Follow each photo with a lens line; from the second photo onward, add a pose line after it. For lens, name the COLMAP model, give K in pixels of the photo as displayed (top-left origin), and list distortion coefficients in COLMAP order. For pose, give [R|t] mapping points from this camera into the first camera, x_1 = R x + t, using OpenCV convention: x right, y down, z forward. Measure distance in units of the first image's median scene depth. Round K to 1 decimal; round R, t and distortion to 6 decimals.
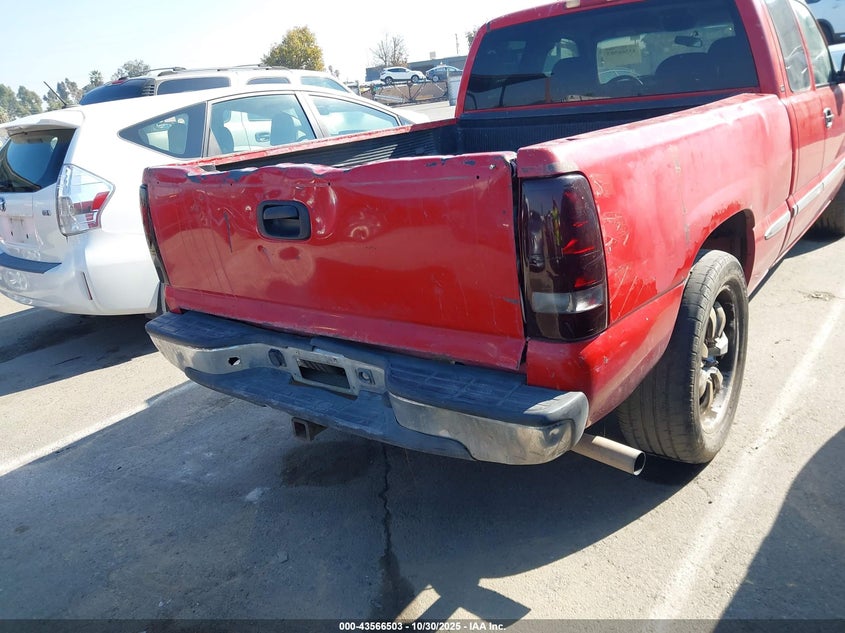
lens RADIAL K [[662.4, 0, 426.7], [0, 662.4, 317.2], [0, 0, 1]] dist [0.002972, 0.013675]
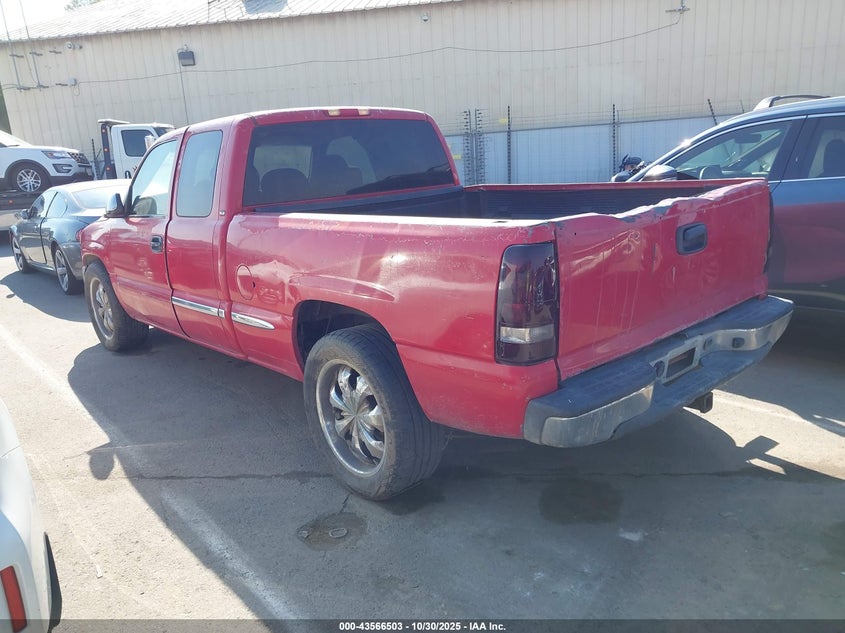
lens RADIAL K [[662.4, 0, 426.7], [0, 662.4, 317.2], [0, 0, 1]] dist [0.002972, 0.013675]
pose [[0.172100, -0.120923, 0.977629, -1.419196], [0.342317, 0.937929, 0.055752, -0.226825], [-0.923688, 0.325065, 0.202812, 1.118263]]
